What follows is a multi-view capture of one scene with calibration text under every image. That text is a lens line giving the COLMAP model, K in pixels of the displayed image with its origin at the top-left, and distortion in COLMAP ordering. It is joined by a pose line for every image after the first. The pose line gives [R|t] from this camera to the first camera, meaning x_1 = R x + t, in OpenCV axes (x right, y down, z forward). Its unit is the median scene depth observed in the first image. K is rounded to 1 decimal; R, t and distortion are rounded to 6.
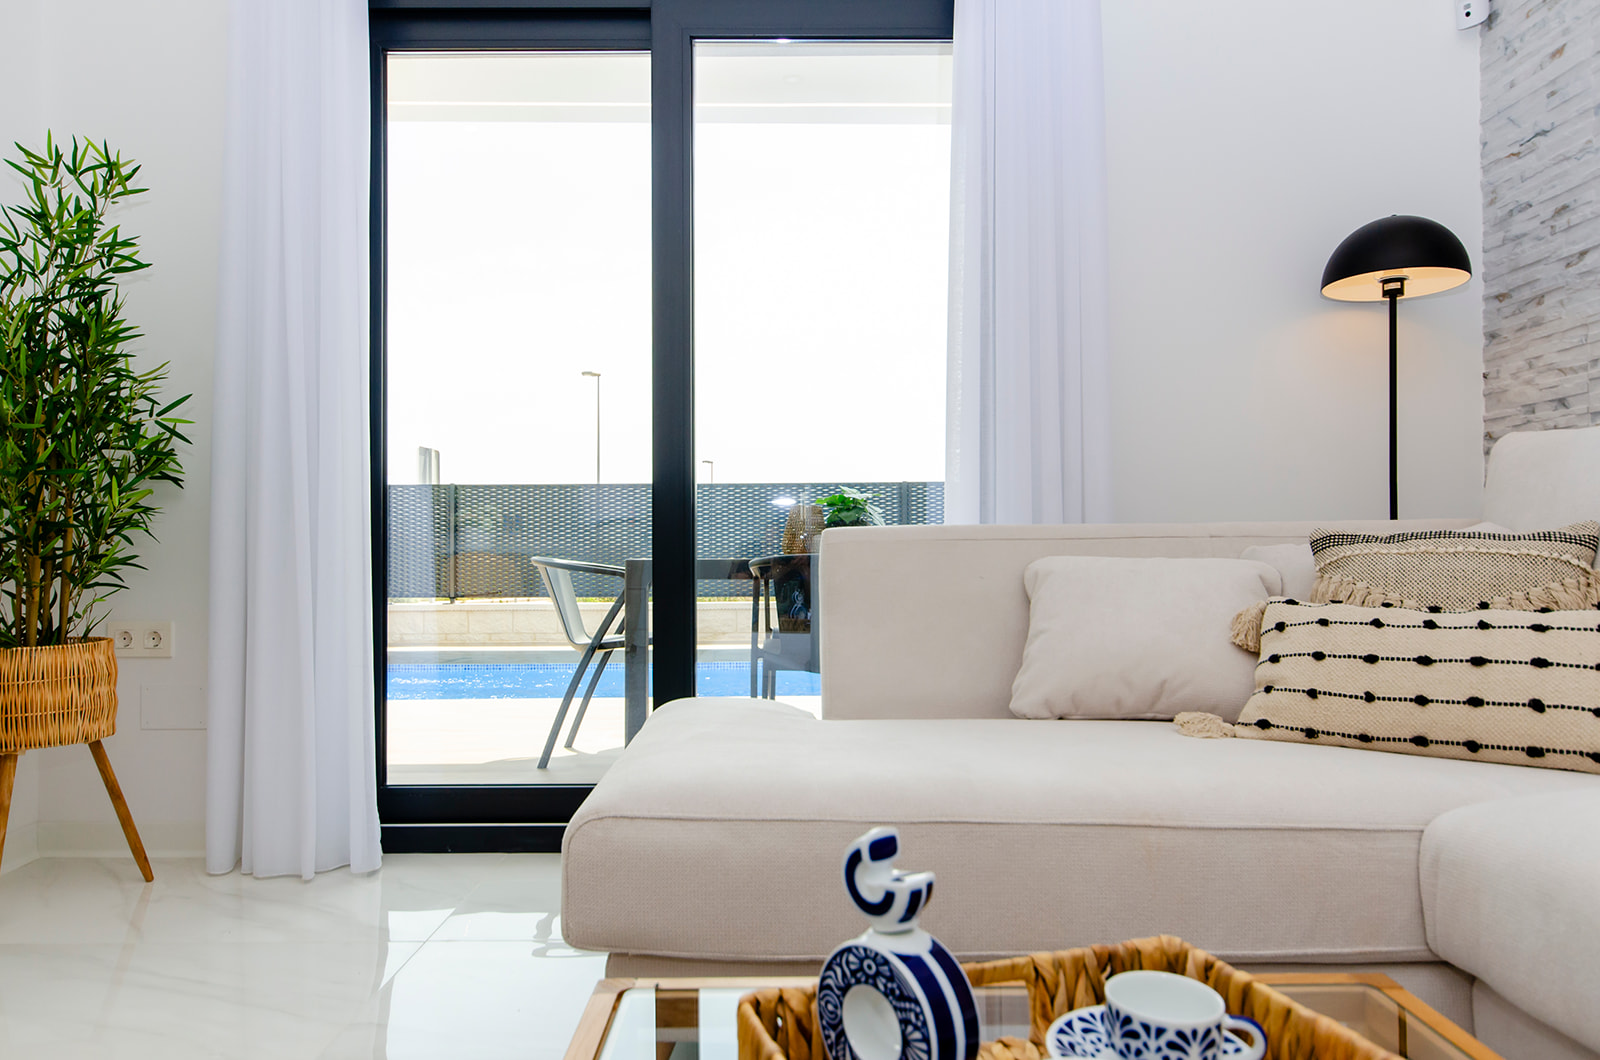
lens RADIAL K [[1060.8, 0, 796.0], [0, 1060.8, 540.2], [0, 0, 1]] dist [-0.005511, -0.002611]
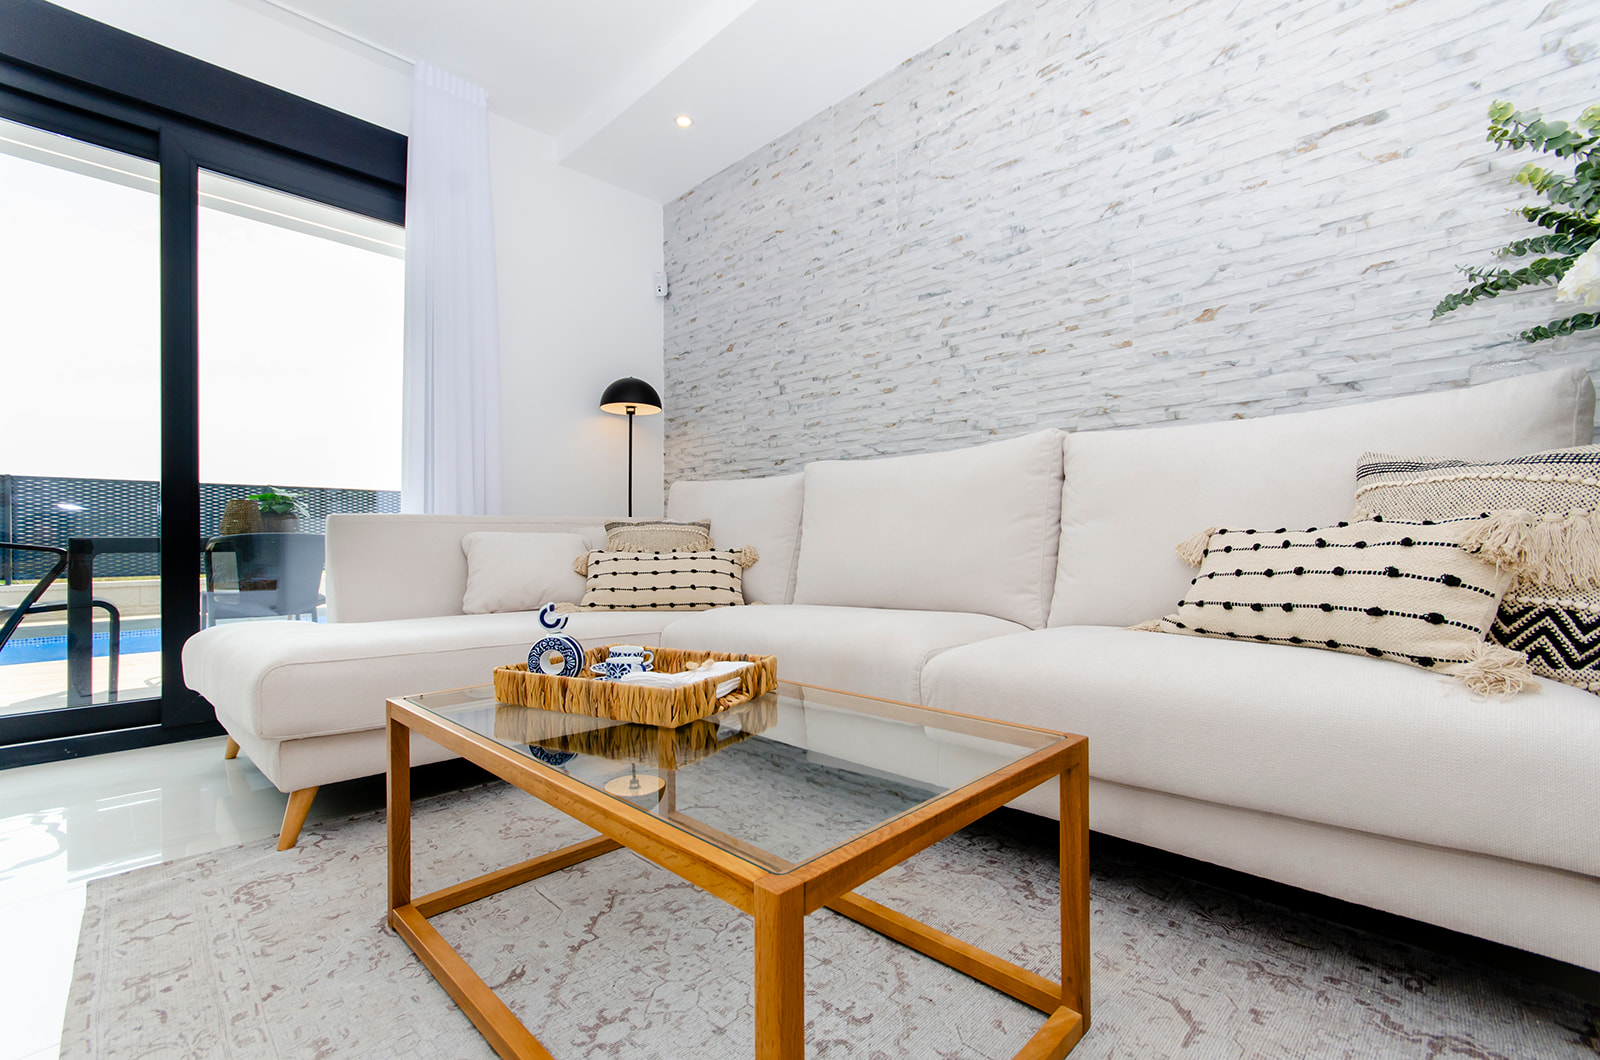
lens RADIAL K [[703.4, 0, 799.2], [0, 703.4, 535.8], [0, 0, 1]] dist [-0.000362, -0.000128]
pose [[0.693181, 0.005313, 0.720744, -0.241272], [-0.005098, 0.999984, -0.002469, 0.020724], [-0.720745, -0.001963, 0.693197, -0.256194]]
